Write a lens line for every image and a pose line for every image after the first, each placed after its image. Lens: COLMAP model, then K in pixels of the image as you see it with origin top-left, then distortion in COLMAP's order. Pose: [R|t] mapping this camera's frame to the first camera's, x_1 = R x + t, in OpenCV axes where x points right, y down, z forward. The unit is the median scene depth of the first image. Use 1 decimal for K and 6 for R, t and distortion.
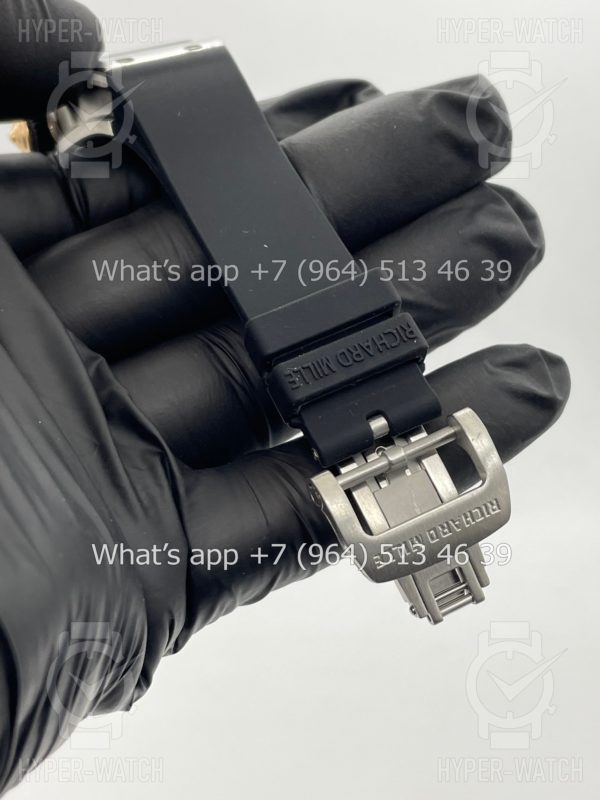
lens RADIAL K [[1191.0, 0, 300.0], [0, 1191.0, 400.0], [0, 0, 1]] dist [0.001221, -0.000210]
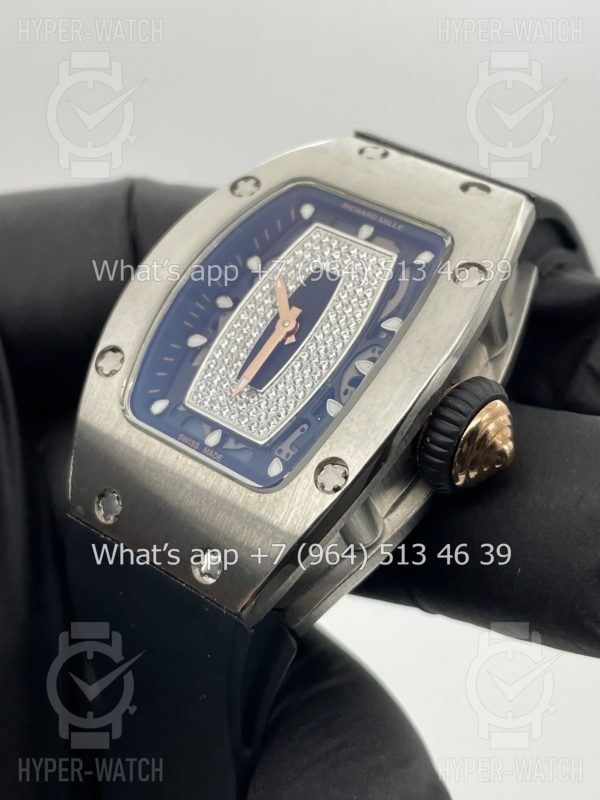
lens RADIAL K [[1191.0, 0, 300.0], [0, 1191.0, 400.0], [0, 0, 1]] dist [0.001221, -0.000210]
pose [[1.000000, -0.000394, 0.000353, -0.000087], [0.000395, 1.000000, -0.000353, -0.238596], [-0.000353, 0.000353, 1.000000, -0.000586]]
